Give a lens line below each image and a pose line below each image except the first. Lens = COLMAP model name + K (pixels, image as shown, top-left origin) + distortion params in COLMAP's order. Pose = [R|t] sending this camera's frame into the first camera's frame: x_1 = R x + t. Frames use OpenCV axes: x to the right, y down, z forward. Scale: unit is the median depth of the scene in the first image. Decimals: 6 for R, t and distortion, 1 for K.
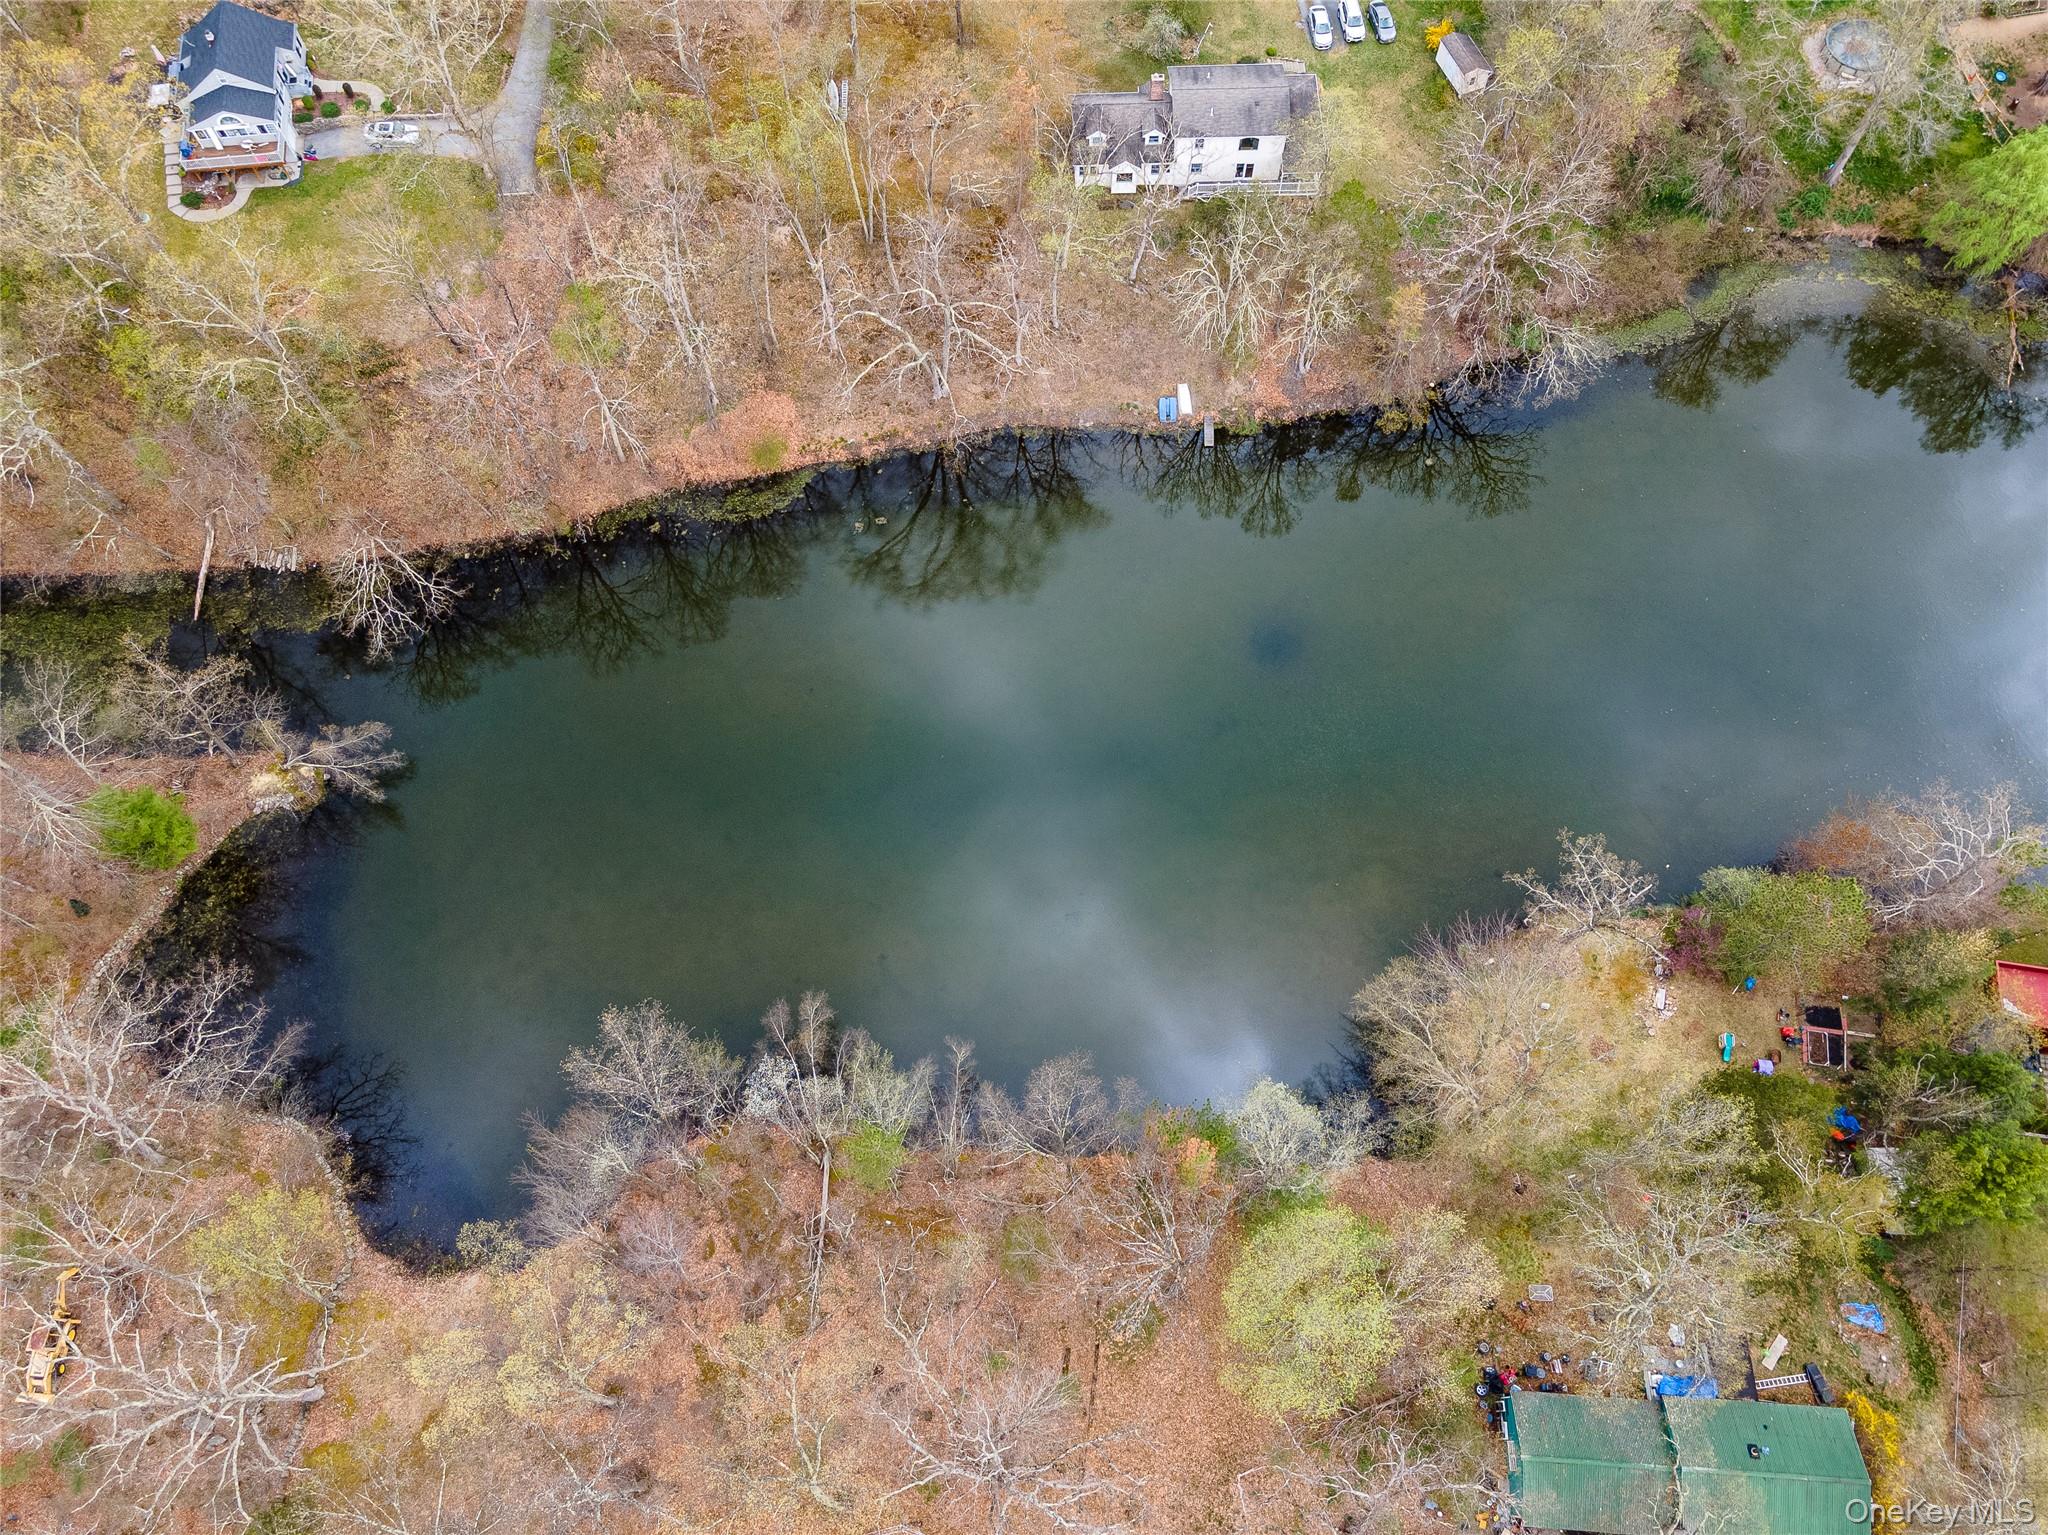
lens RADIAL K [[1503.4, 0, 1024.3], [0, 1503.4, 762.8], [0, 0, 1]] dist [0.015622, 0.057876]
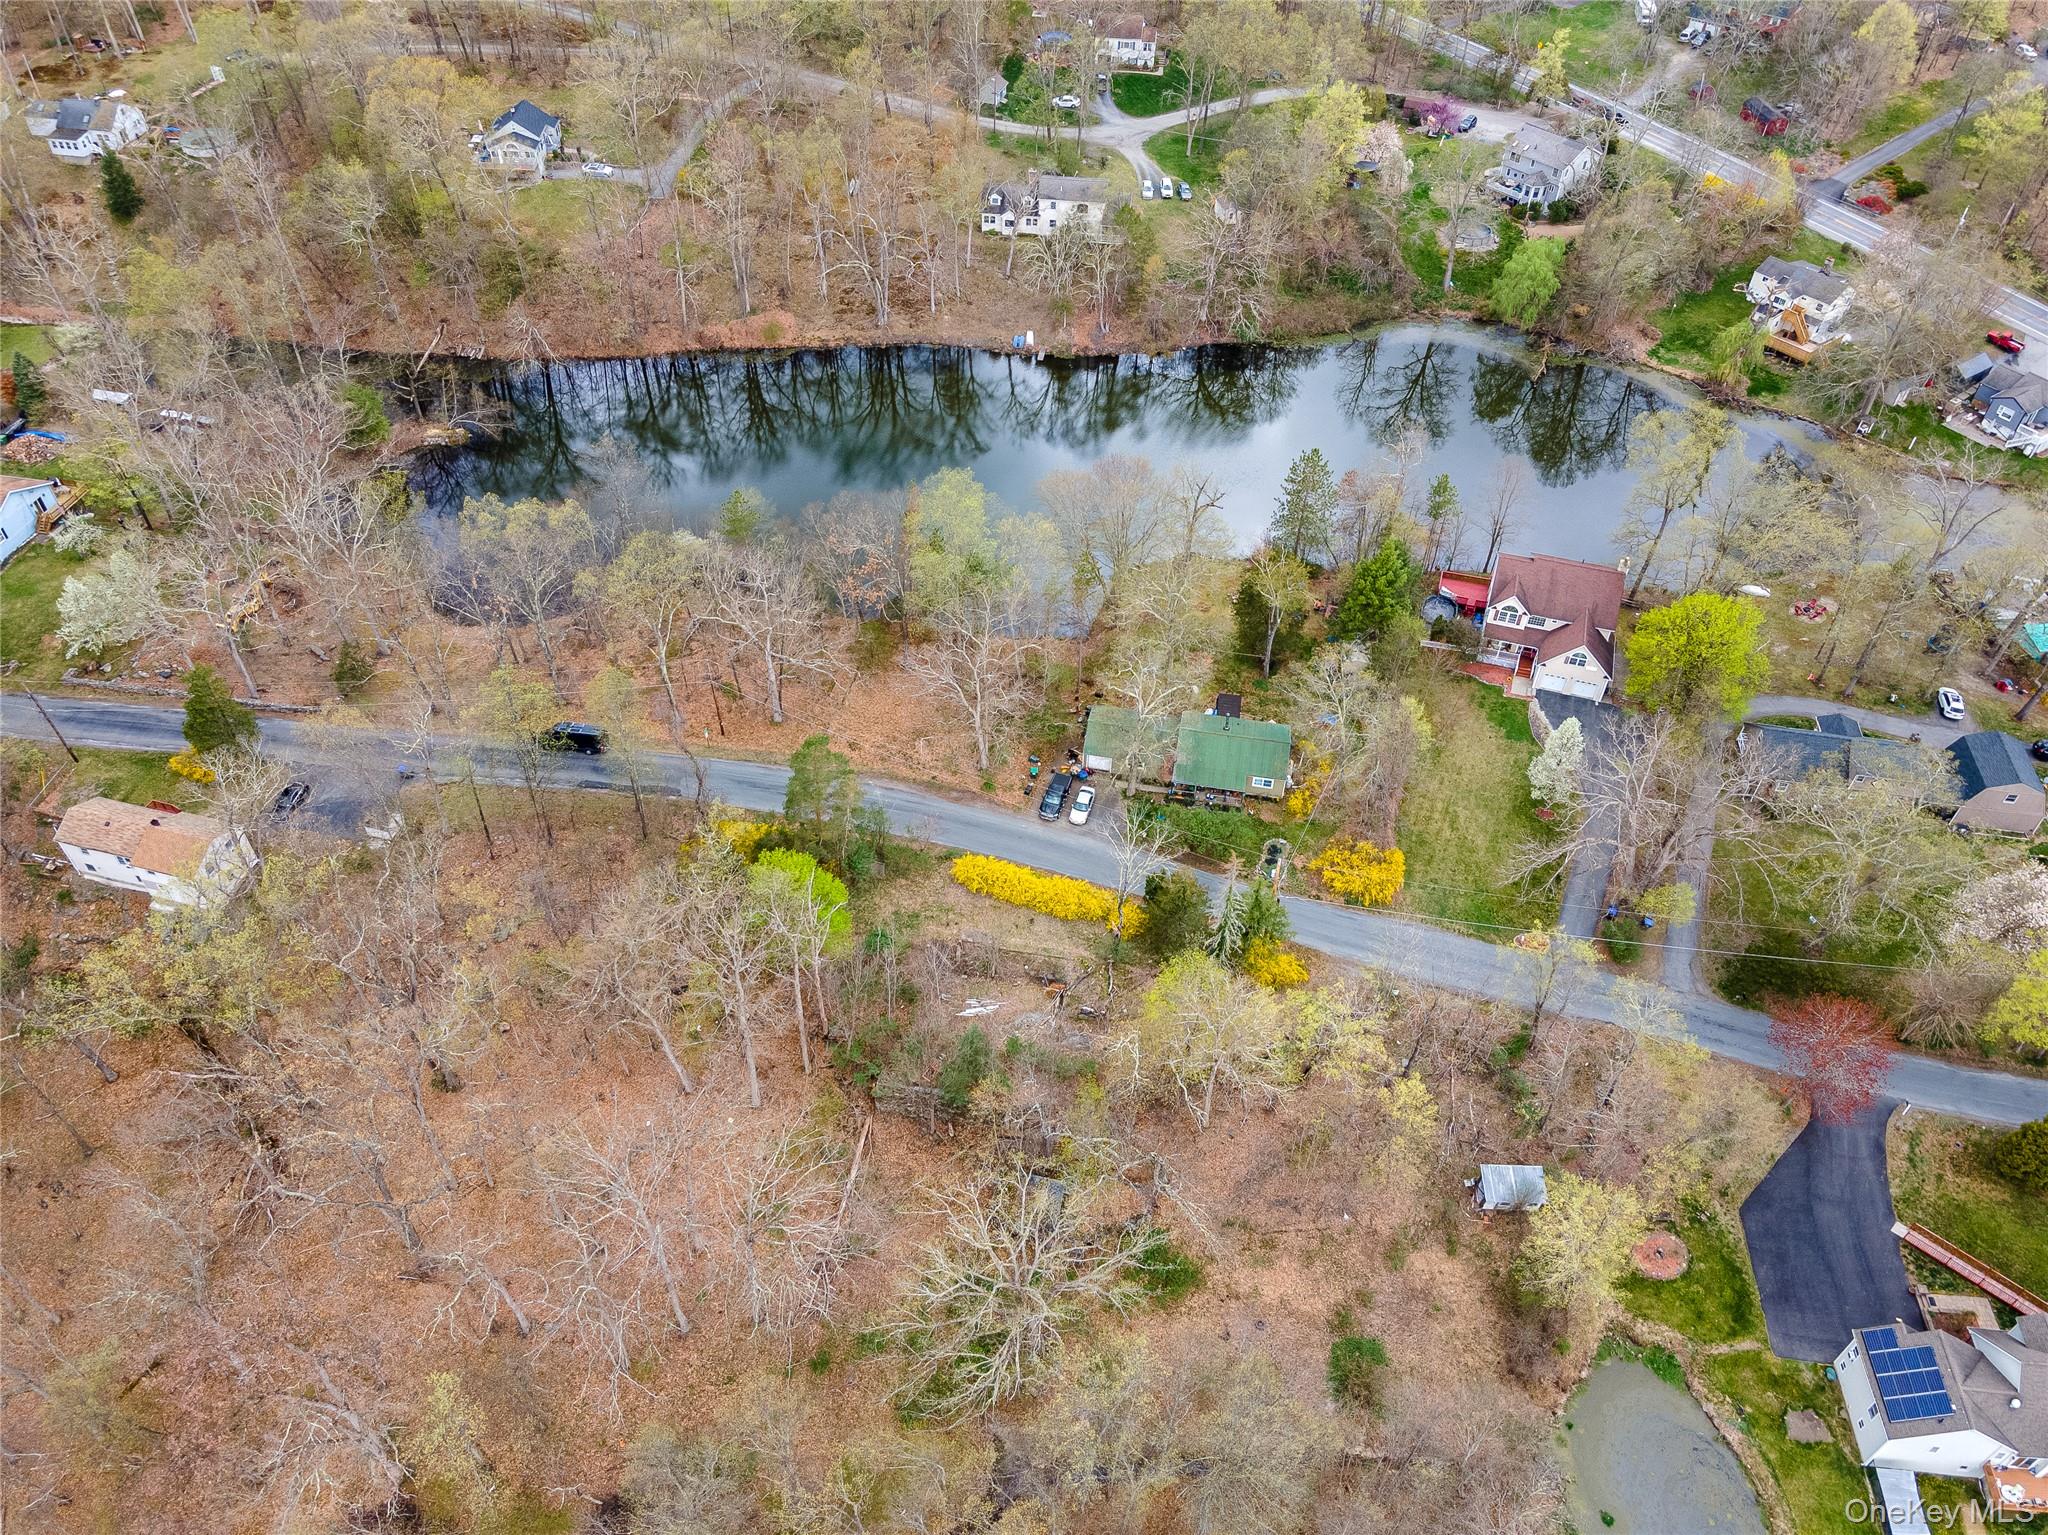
lens RADIAL K [[1503.4, 0, 1024.3], [0, 1503.4, 762.8], [0, 0, 1]] dist [0.015622, 0.057876]
pose [[0.991245, 0.109390, -0.073938, 0.279282], [-0.128846, 0.923731, -0.360720, 0.795674], [0.028840, 0.367089, 0.929739, -0.358672]]
